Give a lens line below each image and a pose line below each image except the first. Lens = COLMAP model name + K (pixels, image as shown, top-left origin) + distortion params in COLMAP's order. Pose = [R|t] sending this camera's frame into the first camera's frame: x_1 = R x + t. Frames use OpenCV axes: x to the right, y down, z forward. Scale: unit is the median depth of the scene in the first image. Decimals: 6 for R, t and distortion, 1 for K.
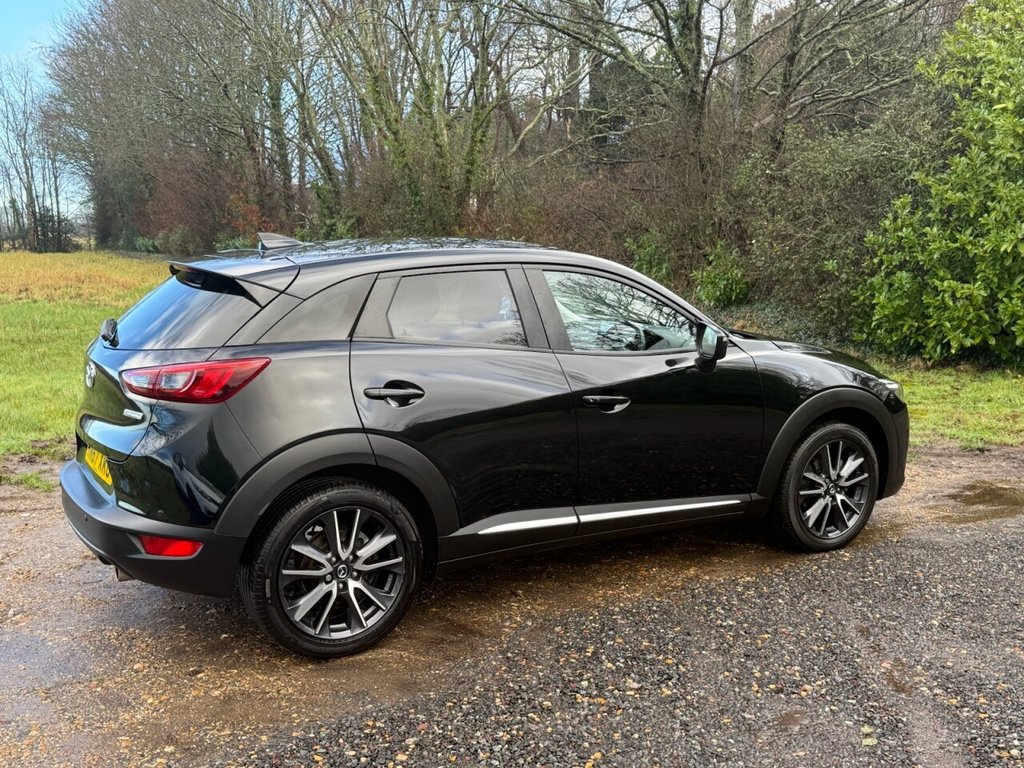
lens RADIAL K [[1047.1, 0, 512.3], [0, 1047.1, 389.0], [0, 0, 1]] dist [0.197975, -0.440064]
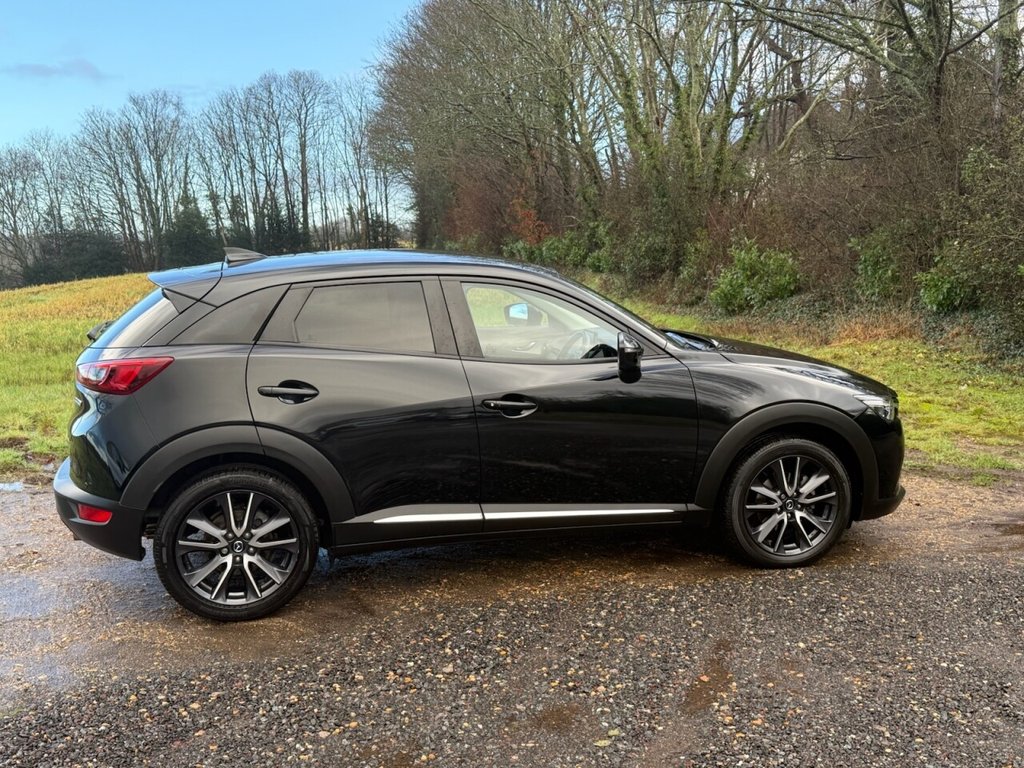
lens RADIAL K [[1045.8, 0, 517.5], [0, 1045.8, 389.9], [0, 0, 1]] dist [0.205643, -0.466767]
pose [[0.957561, 0.034567, -0.286152, 0.331615], [-0.034054, 0.999397, 0.006768, -0.010234], [0.286213, 0.003264, 0.958160, -0.006522]]
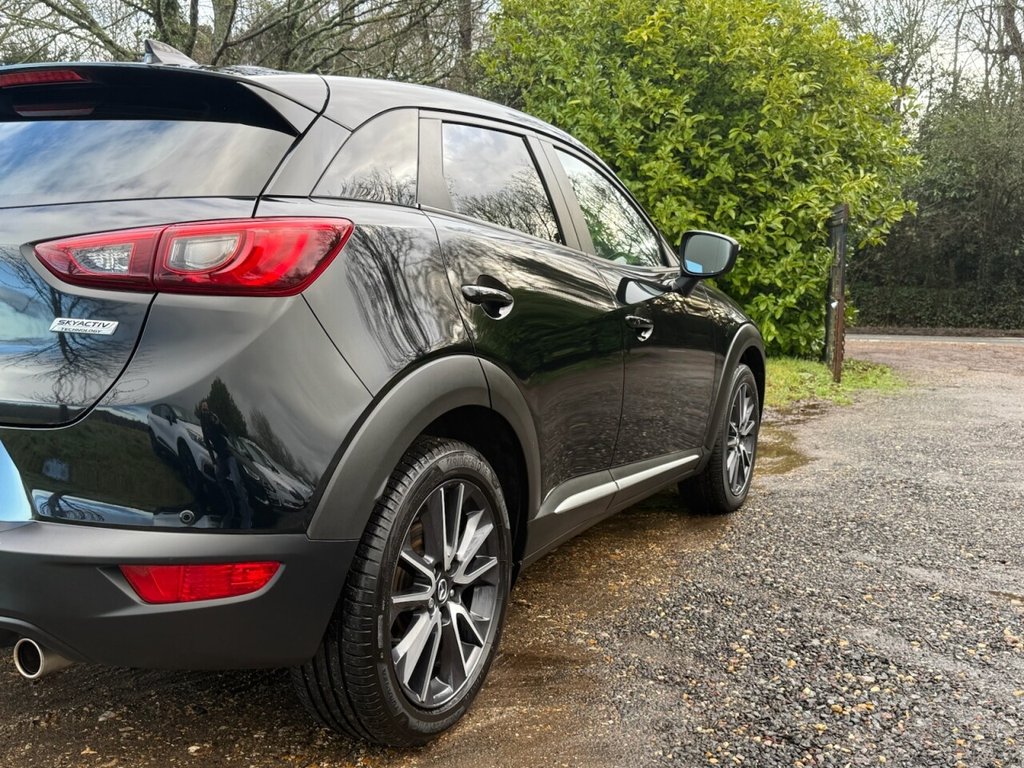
lens RADIAL K [[1047.1, 0, 512.3], [0, 1047.1, 389.0], [0, 0, 1]] dist [0.197975, -0.440064]
pose [[0.842869, -0.048649, 0.535915, -0.327324], [0.067076, 0.997636, -0.014932, 0.052413], [-0.533922, 0.048533, 0.844140, 0.347282]]
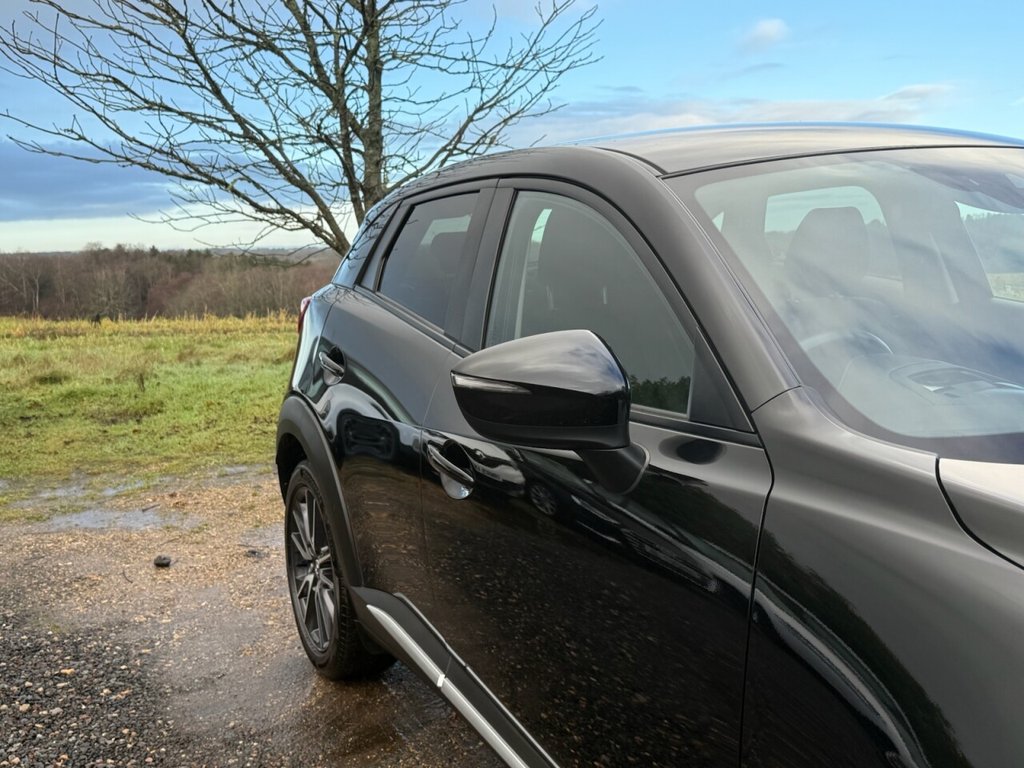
lens RADIAL K [[1045.8, 0, 517.5], [0, 1045.8, 389.9], [0, 0, 1]] dist [0.205643, -0.466767]
pose [[-0.091046, 0.159173, -0.983044, 0.451073], [-0.118897, 0.978345, 0.169424, -0.087898], [0.988723, 0.132306, -0.070149, 0.882656]]
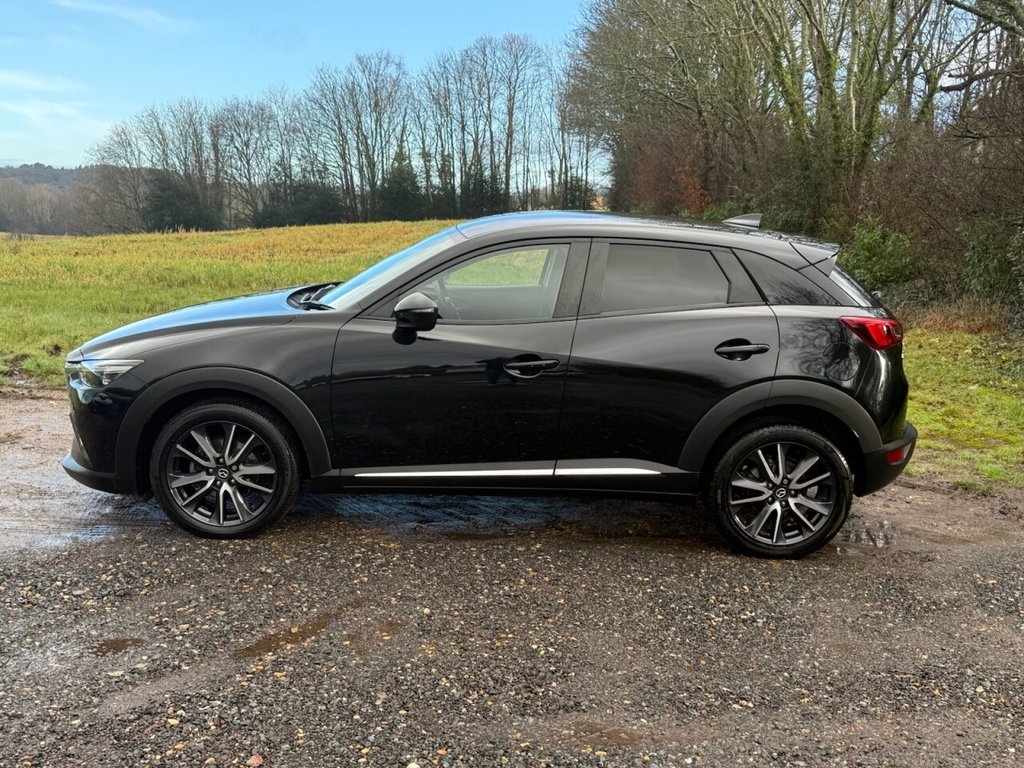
lens RADIAL K [[1031.3, 0, 514.7], [0, 1031.3, 388.2], [0, 0, 1]] dist [0.203315, -0.461522]
pose [[0.875407, 0.125848, -0.466717, 0.702547], [-0.114081, 0.992029, 0.053518, -0.034473], [0.469732, 0.006394, 0.882786, 0.158084]]
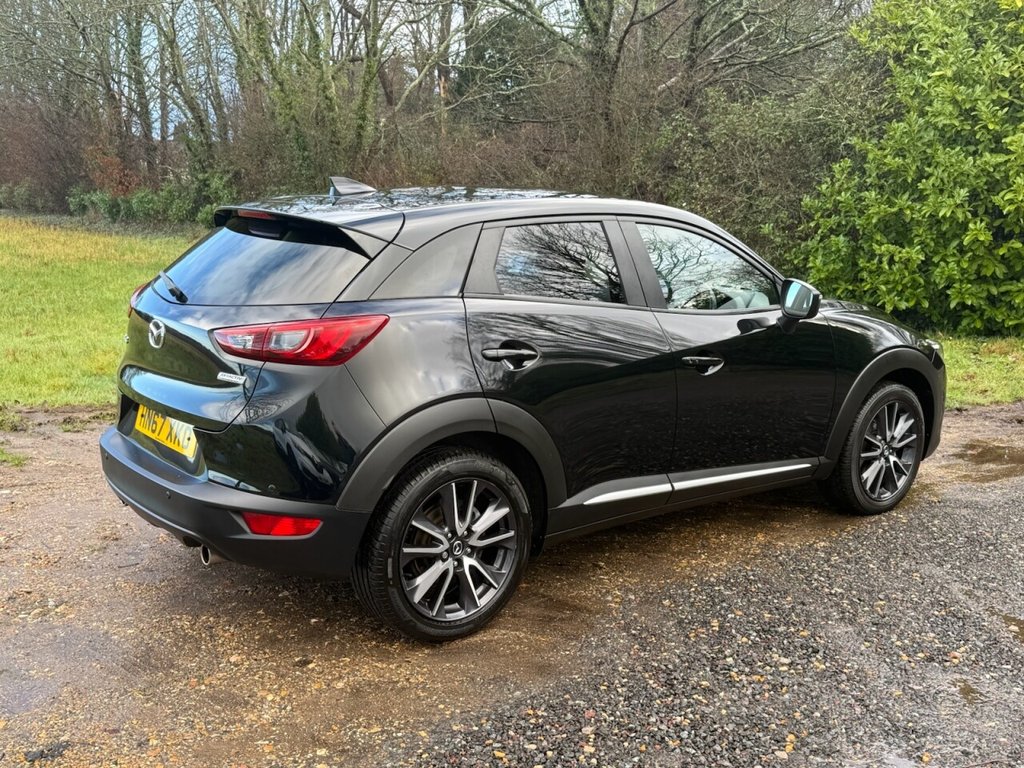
lens RADIAL K [[1047.1, 0, 512.3], [0, 1047.1, 389.0], [0, 0, 1]] dist [0.197975, -0.440064]
pose [[0.990666, -0.006757, 0.136144, -0.175771], [0.002149, 0.999421, 0.033967, 0.002464], [-0.136295, -0.033357, 0.990107, 0.067060]]
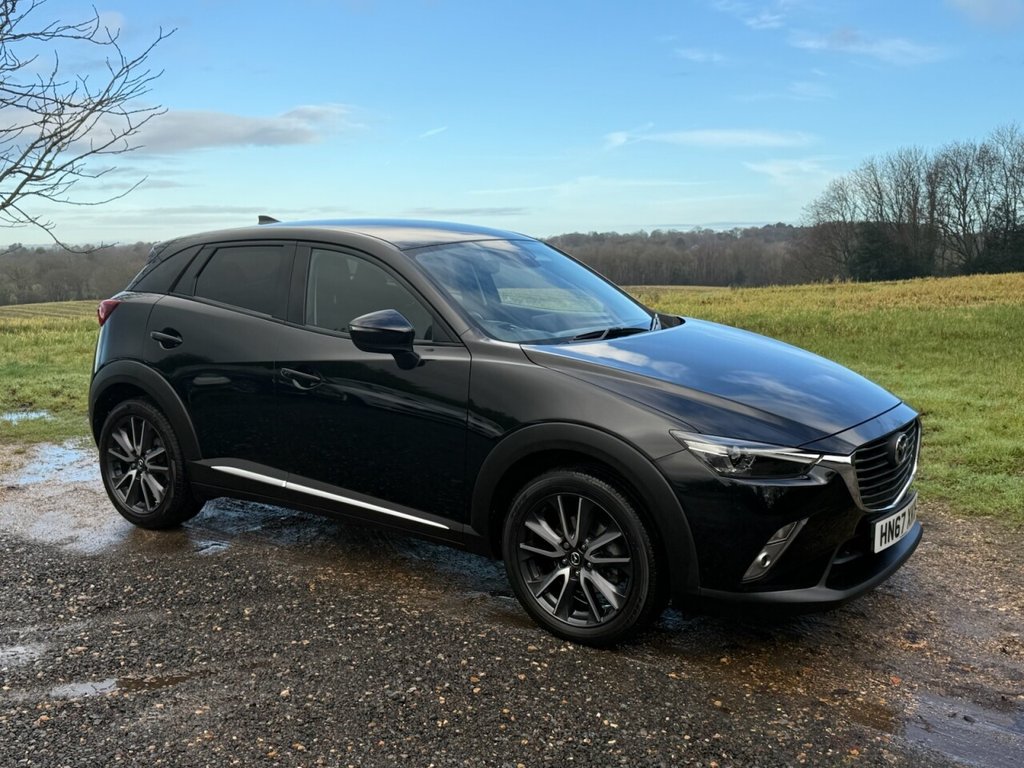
lens RADIAL K [[1045.8, 0, 517.5], [0, 1045.8, 389.9], [0, 0, 1]] dist [0.205643, -0.466767]
pose [[0.395558, 0.140671, -0.907604, 0.921901], [-0.141508, 0.985736, 0.091108, -0.082577], [0.907474, 0.092395, 0.409822, 0.644571]]
